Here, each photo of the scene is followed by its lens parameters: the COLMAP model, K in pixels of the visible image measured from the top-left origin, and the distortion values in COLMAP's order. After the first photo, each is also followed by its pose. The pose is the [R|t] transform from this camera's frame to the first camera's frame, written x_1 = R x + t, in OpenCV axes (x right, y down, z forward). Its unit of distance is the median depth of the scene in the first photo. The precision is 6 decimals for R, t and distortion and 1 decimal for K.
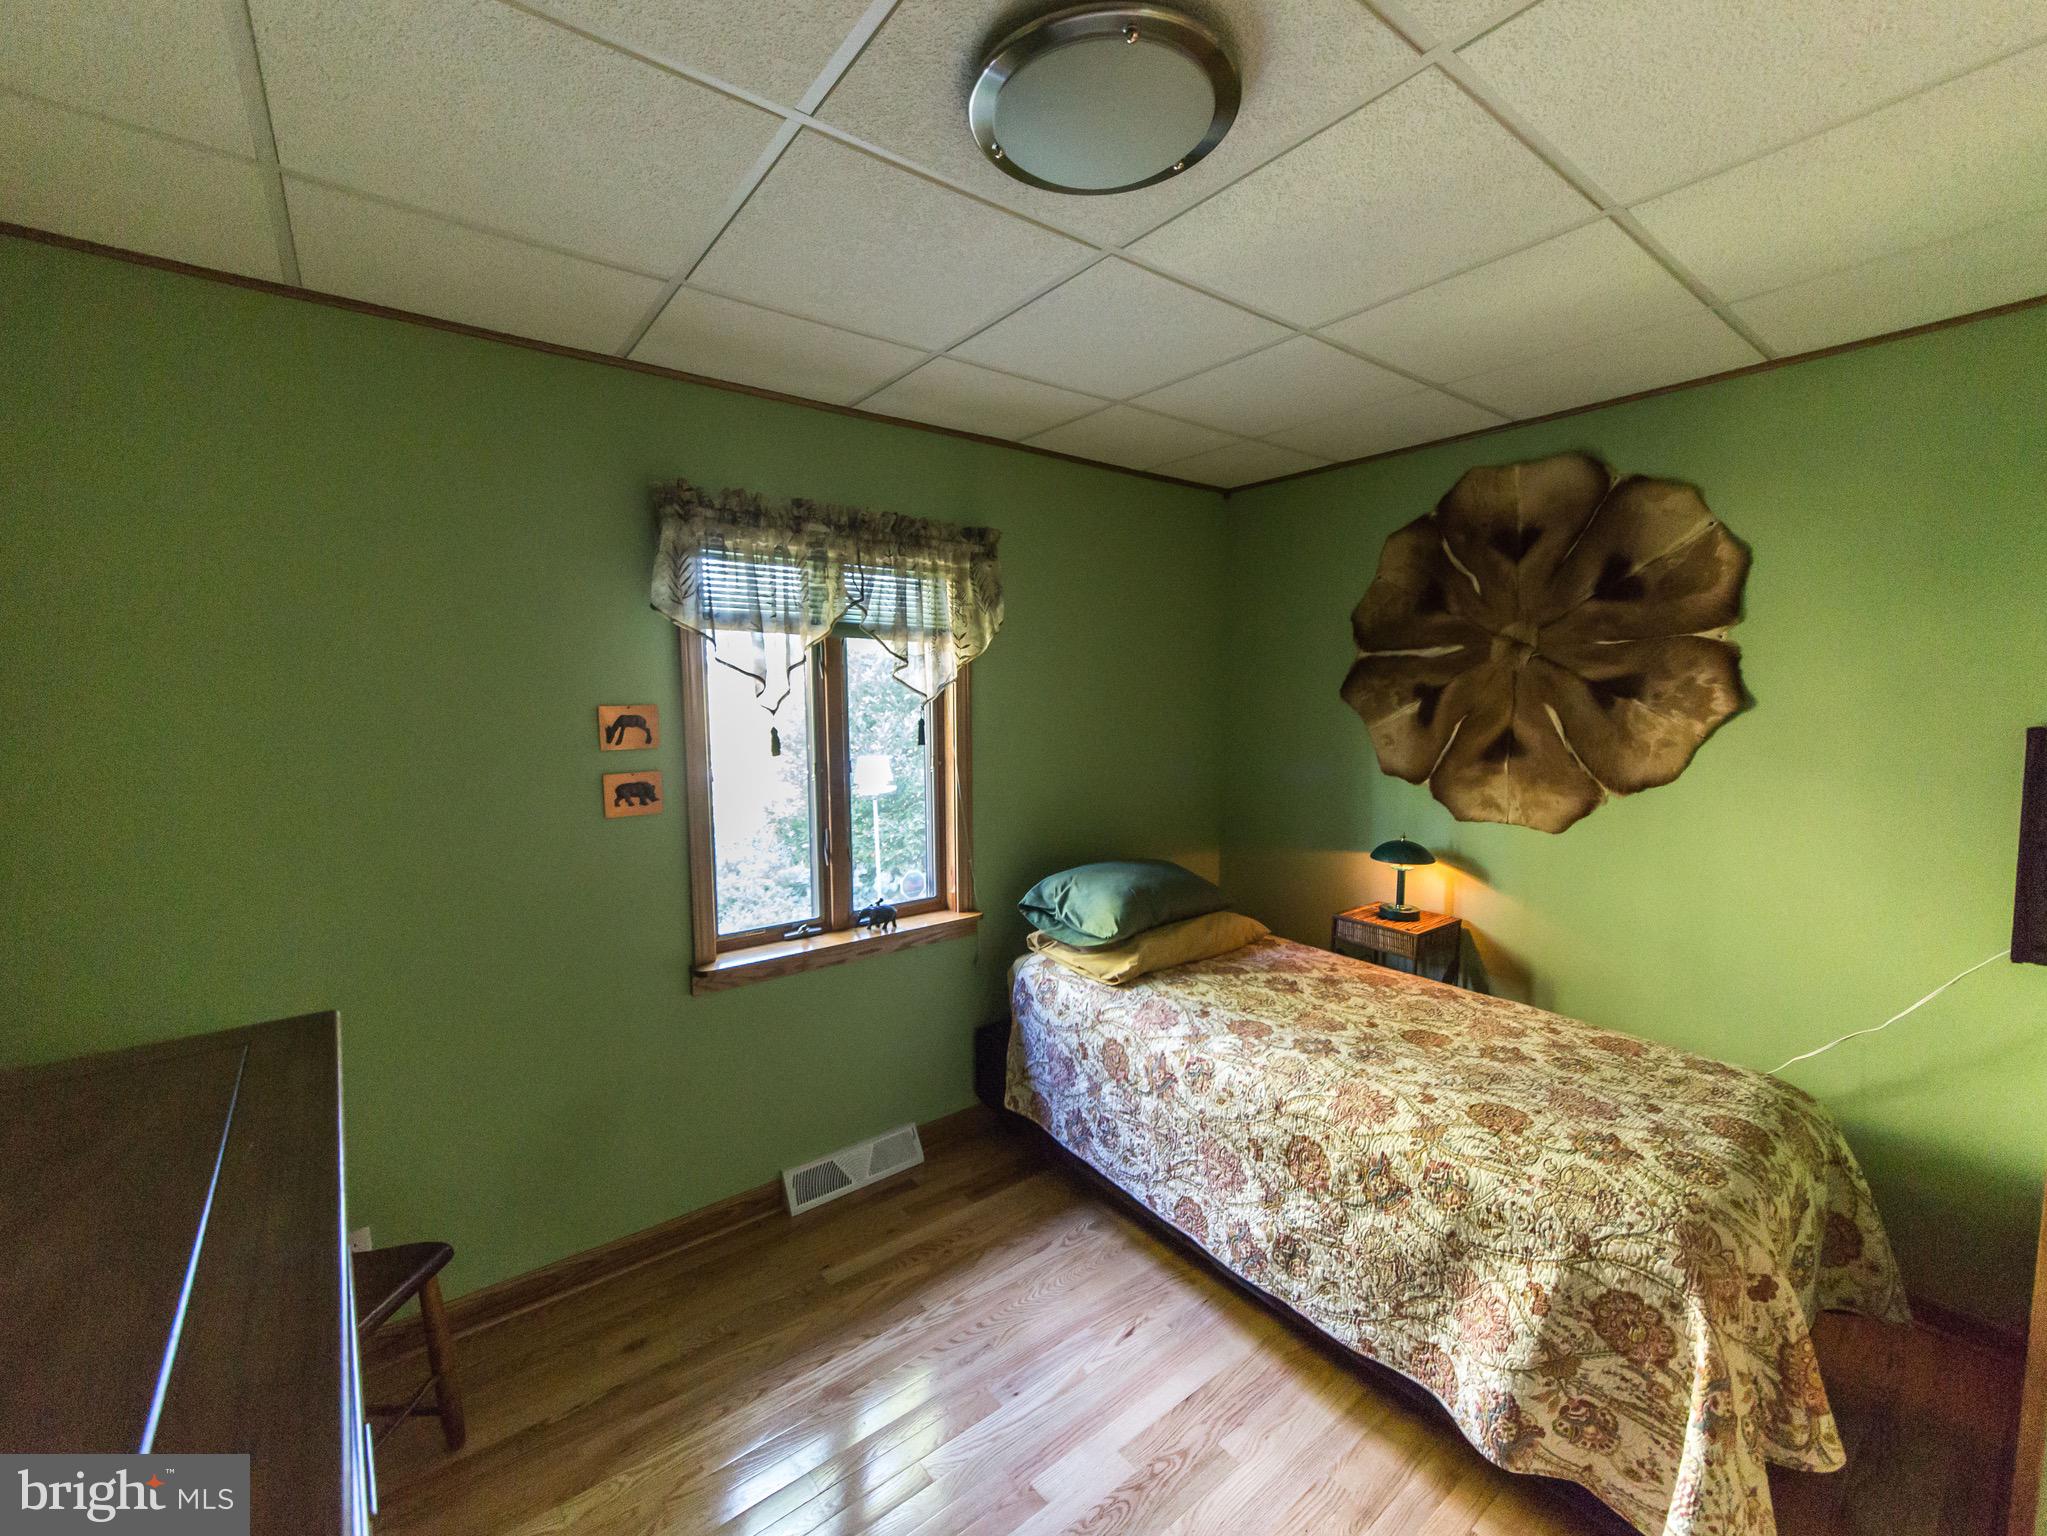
lens RADIAL K [[837.1, 0, 1024.6], [0, 837.1, 772.0], [0, 0, 1]] dist [-0.001444, -0.000185]
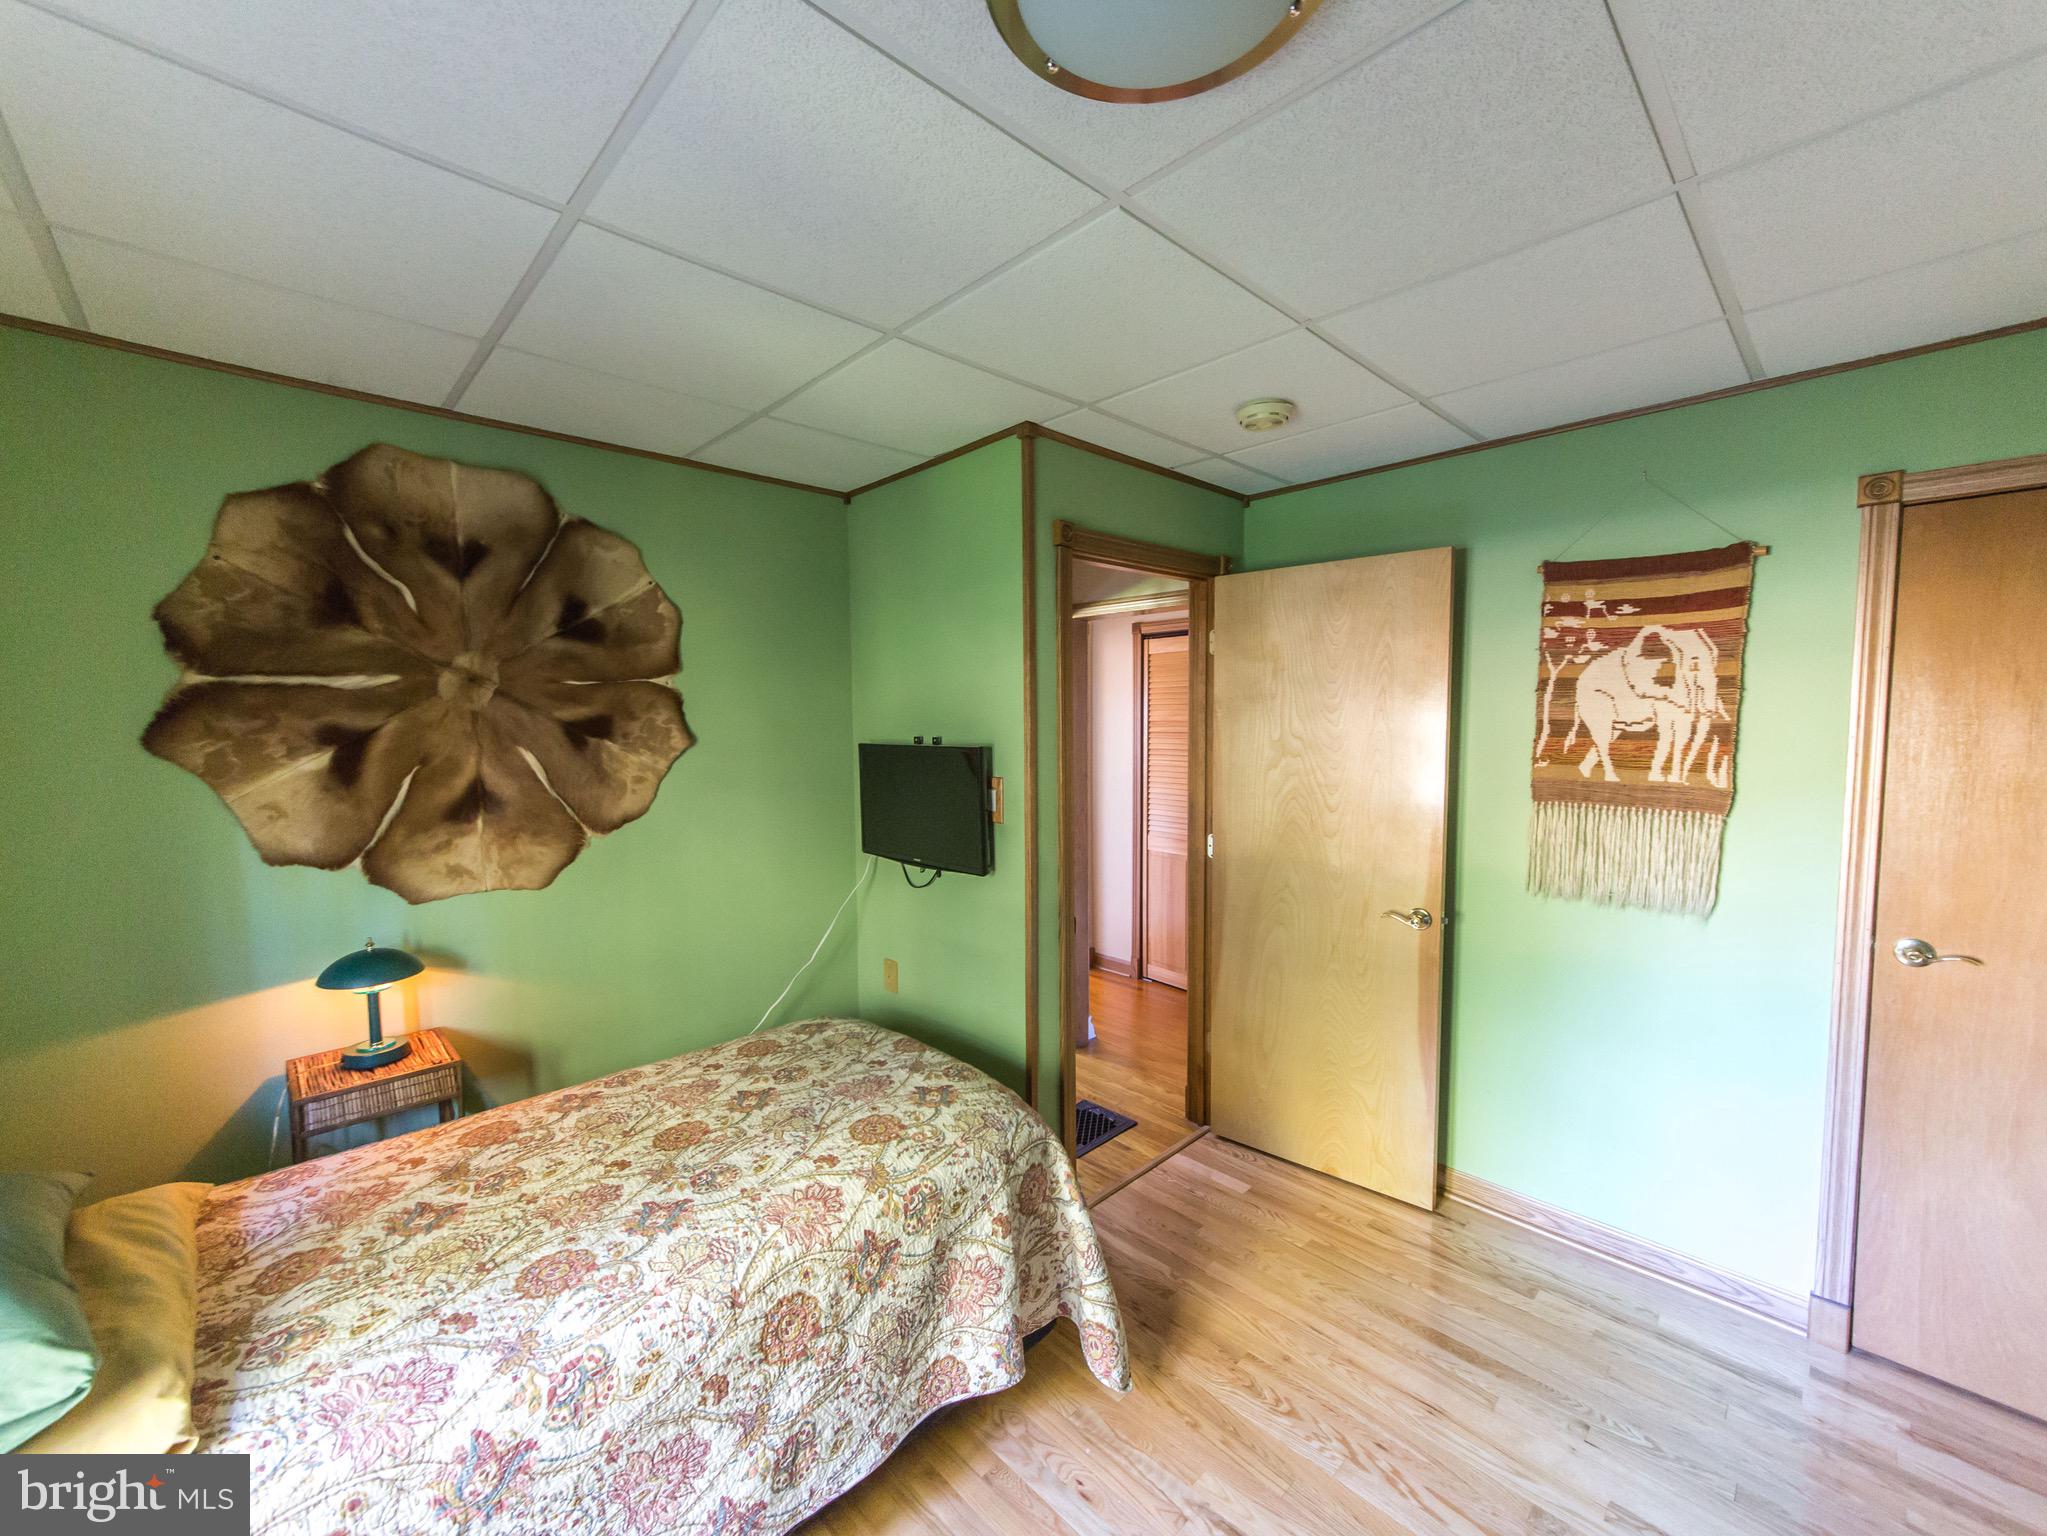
lens RADIAL K [[811.3, 0, 1016.7], [0, 811.3, 773.5], [0, 0, 1]] dist [0.000439, -0.000079]
pose [[-0.103351, -0.062793, 0.992661, -0.321251], [0.108007, 0.991395, 0.073958, -0.067214], [-0.988763, 0.114858, -0.095679, 0.622681]]
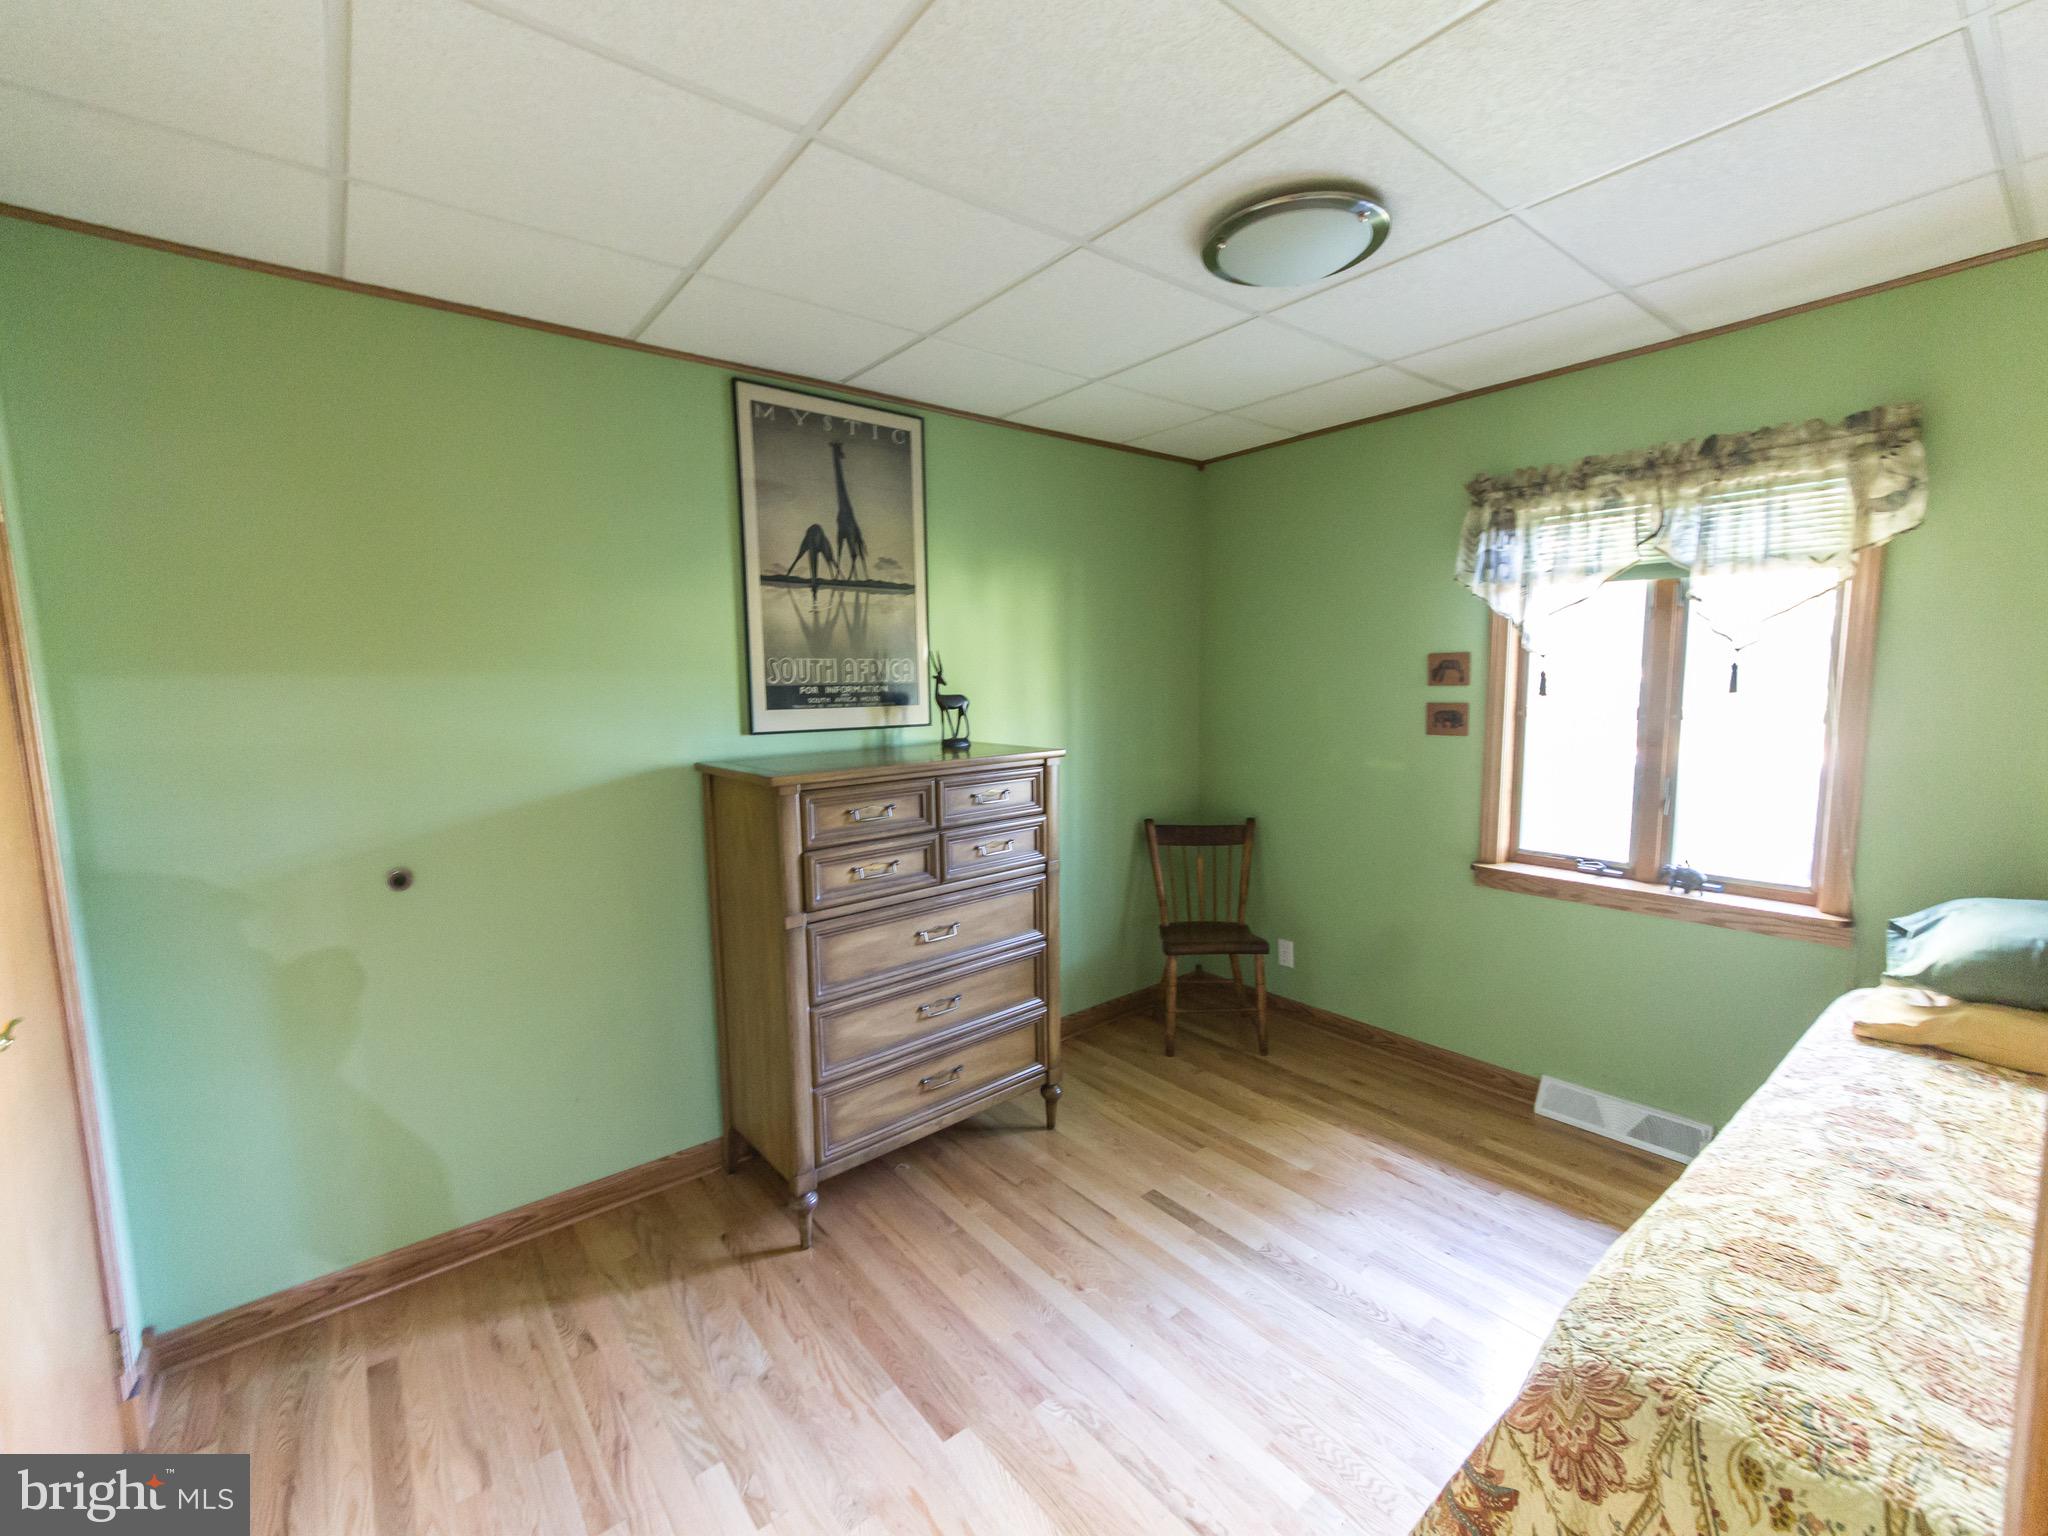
lens RADIAL K [[851.2, 0, 1024.0], [0, 851.2, 768.0], [0, 0, 1]] dist [0.000440, 0.000050]
pose [[0.020731, 0.111301, -0.993570, 0.828436], [-0.080420, 0.990750, 0.109307, 0.008189], [0.996545, 0.077637, 0.029490, 0.269123]]
